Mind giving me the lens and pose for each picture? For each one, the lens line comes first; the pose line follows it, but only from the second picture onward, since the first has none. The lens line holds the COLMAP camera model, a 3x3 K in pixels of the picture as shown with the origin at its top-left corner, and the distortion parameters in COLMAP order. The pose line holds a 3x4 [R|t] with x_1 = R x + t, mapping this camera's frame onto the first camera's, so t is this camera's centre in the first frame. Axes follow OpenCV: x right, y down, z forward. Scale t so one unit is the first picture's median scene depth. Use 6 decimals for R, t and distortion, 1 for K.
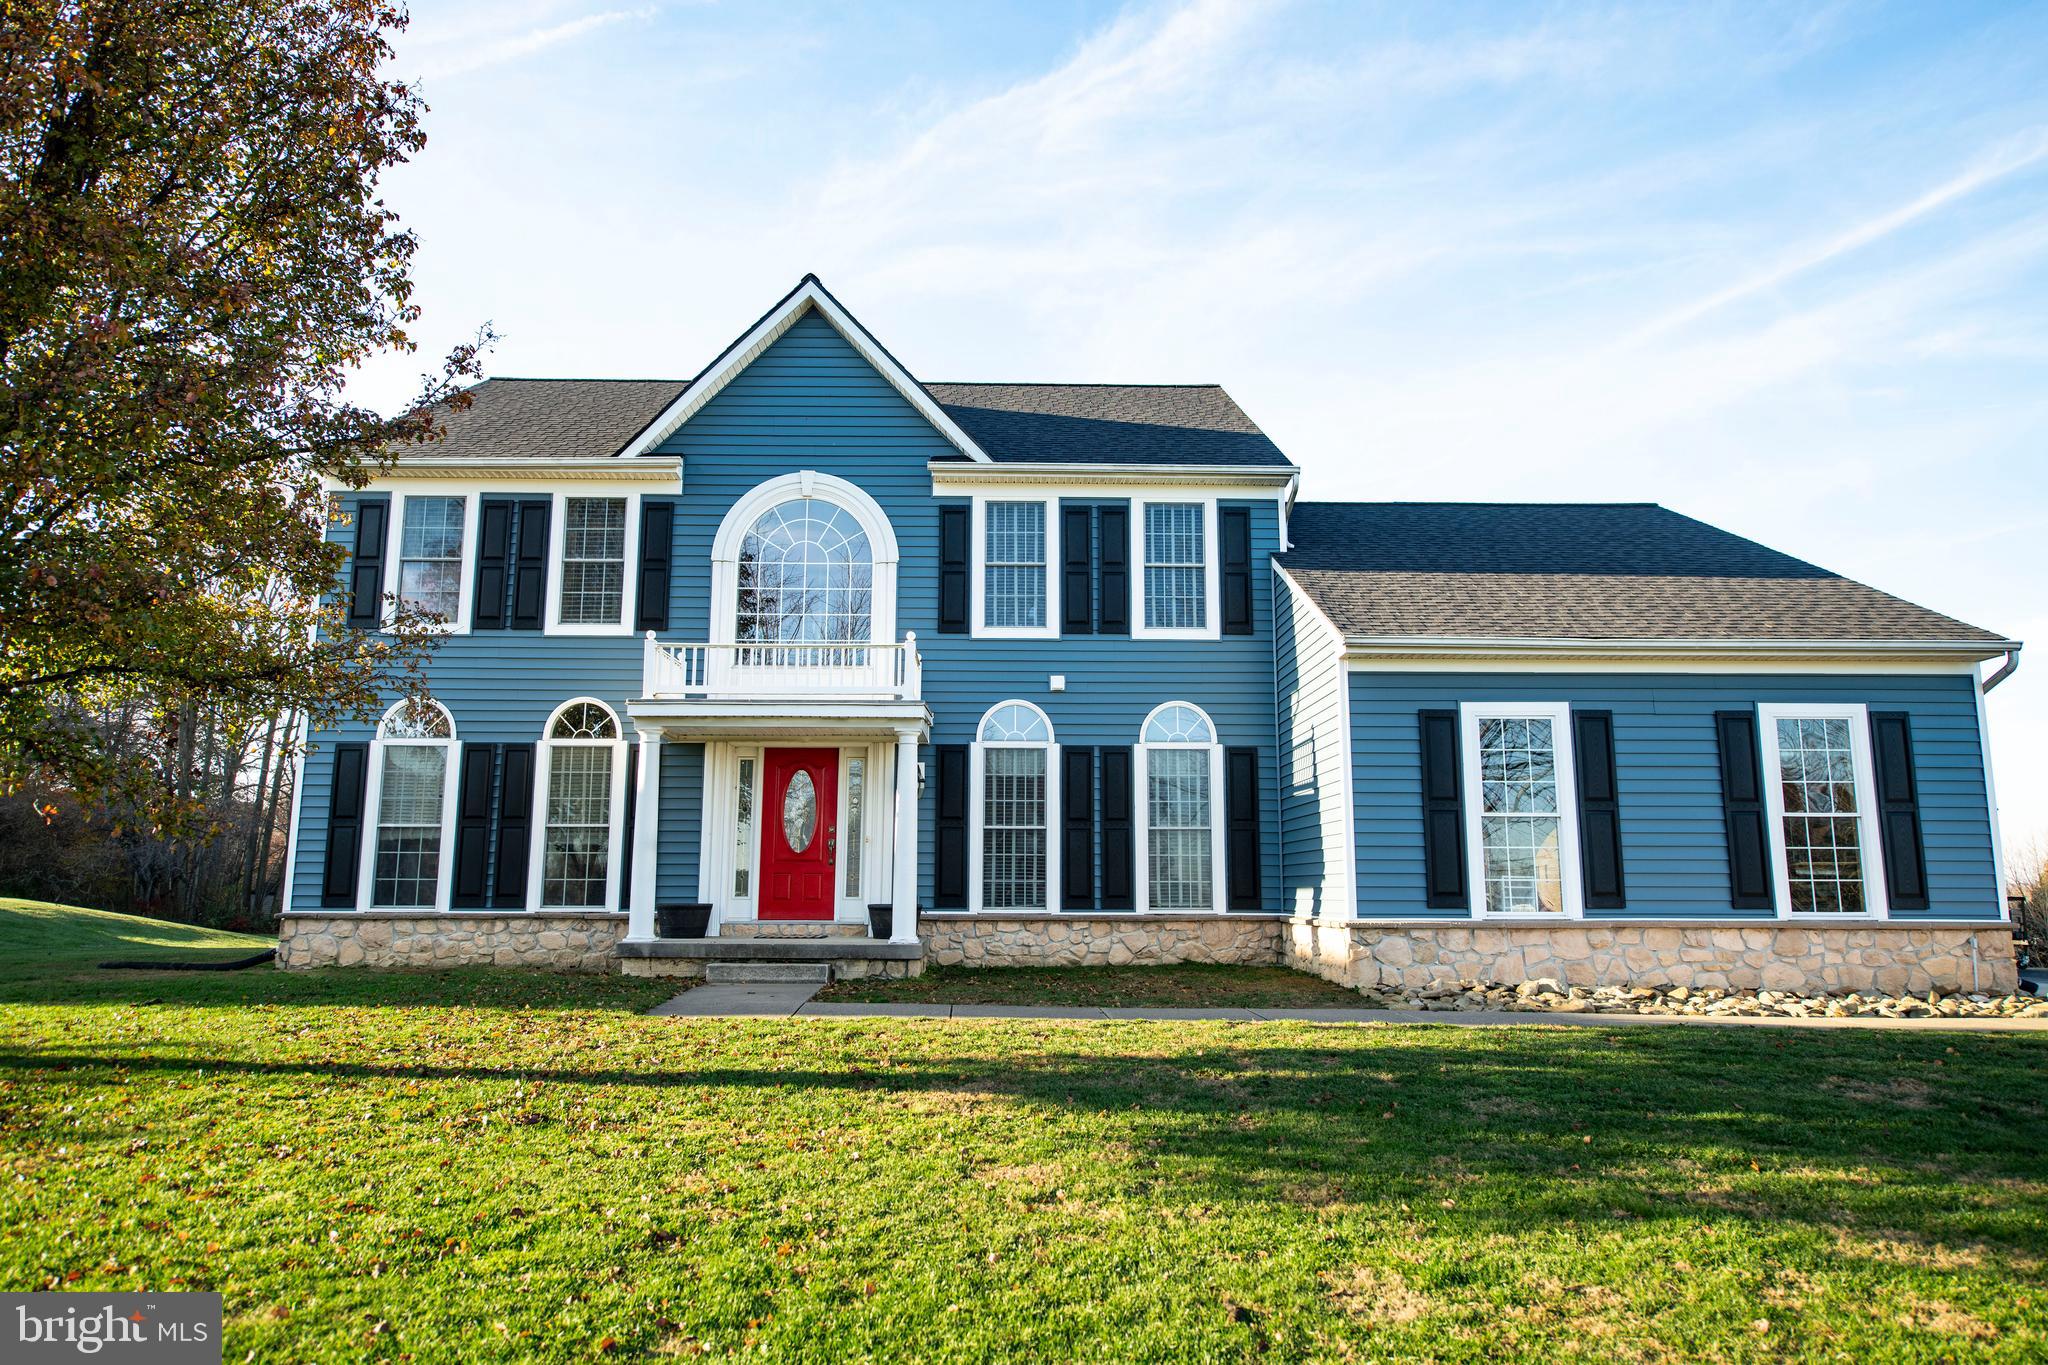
lens RADIAL K [[1339.2, 0, 1024.0], [0, 1339.2, 682.5], [0, 0, 1]] dist [0.002687, -0.000948]
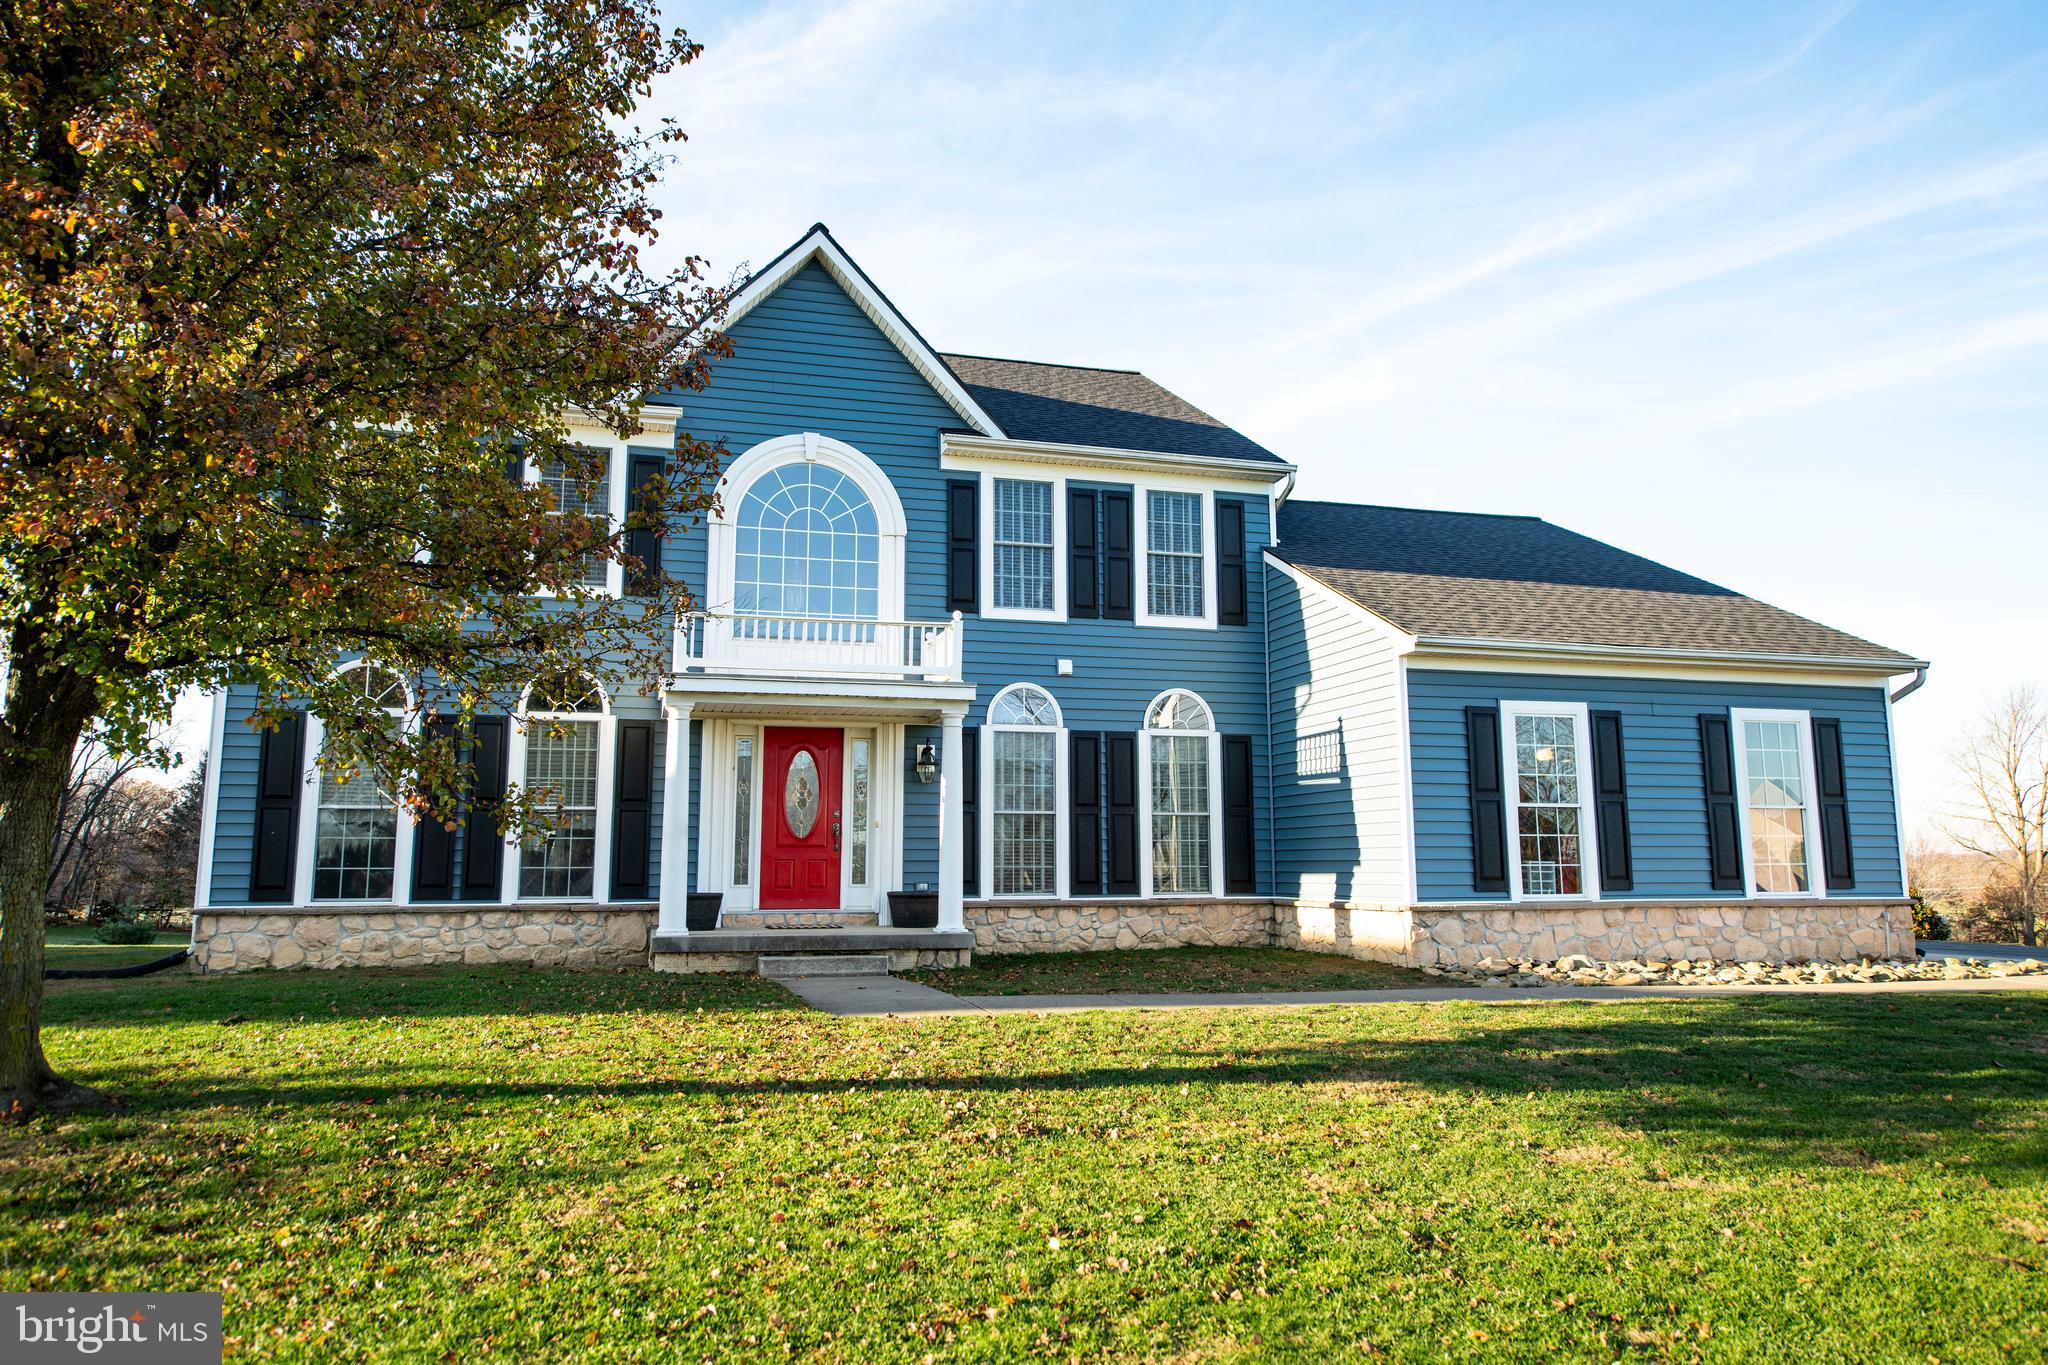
lens RADIAL K [[1368.4, 0, 1024.0], [0, 1368.4, 682.5], [0, 0, 1]] dist [0.002753, -0.000632]
pose [[0.967111, 0.028826, 0.252715, -0.269598], [-0.033913, 0.999300, 0.015799, -0.003297], [-0.252083, -0.023850, 0.967412, 0.028781]]
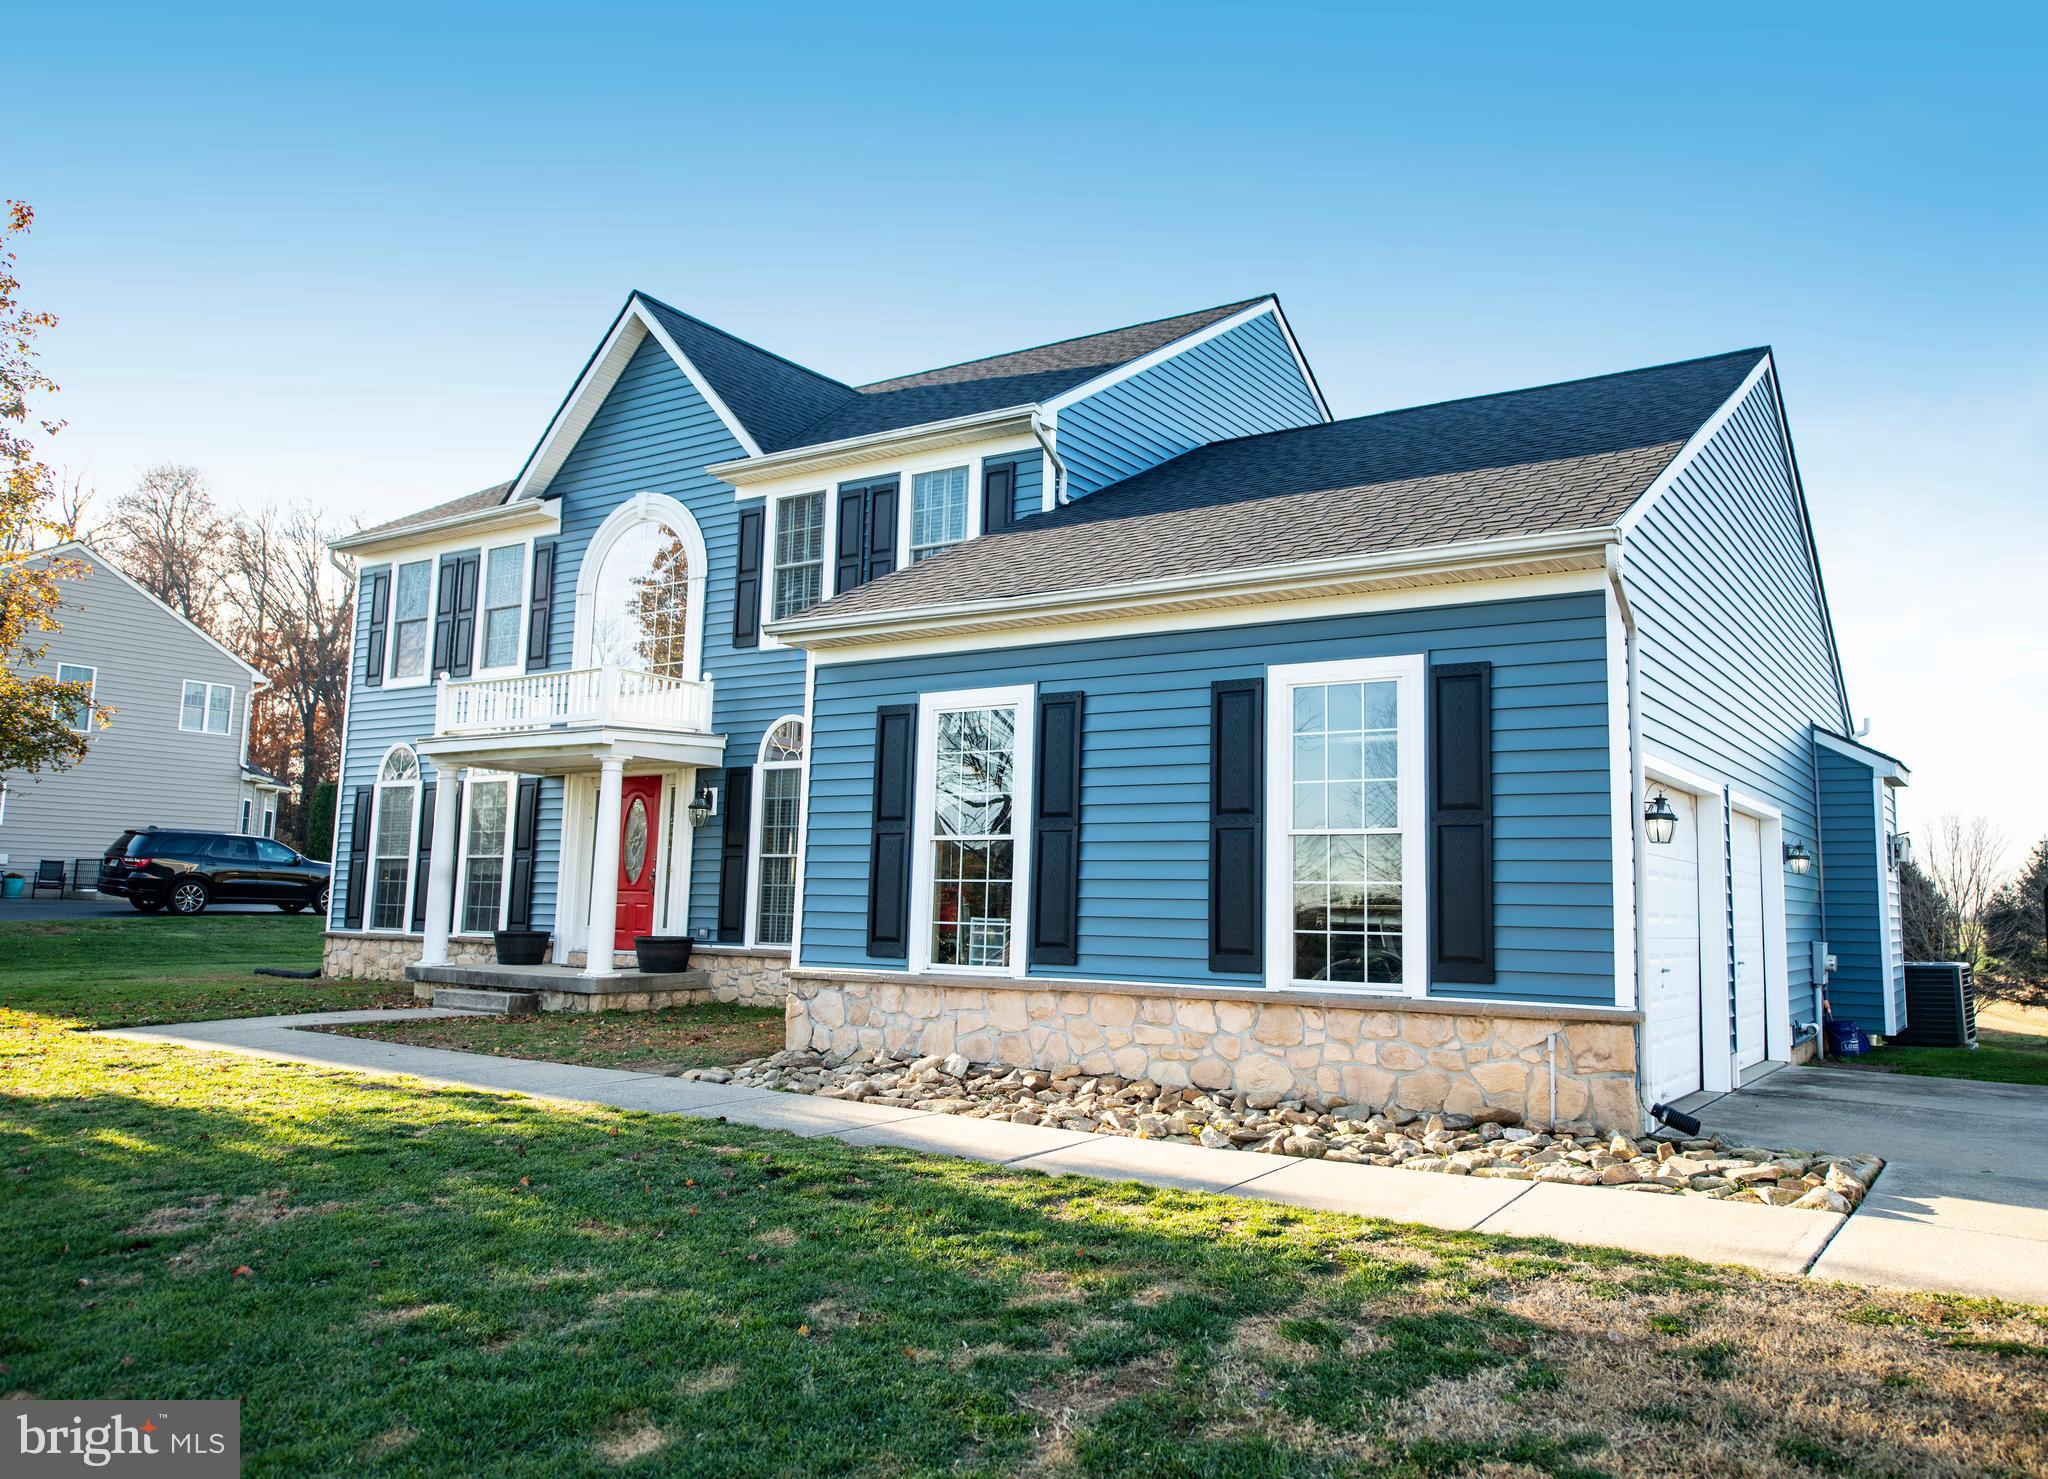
lens RADIAL K [[1479.4, 0, 1102.4], [0, 1479.4, 736.0], [0, 0, 1]] dist [0.004048, 0.001652]
pose [[0.838203, -0.050344, -0.543030, 0.737047], [0.067908, 0.997615, 0.012334, 0.029868], [0.541114, -0.047215, 0.839623, 0.281902]]
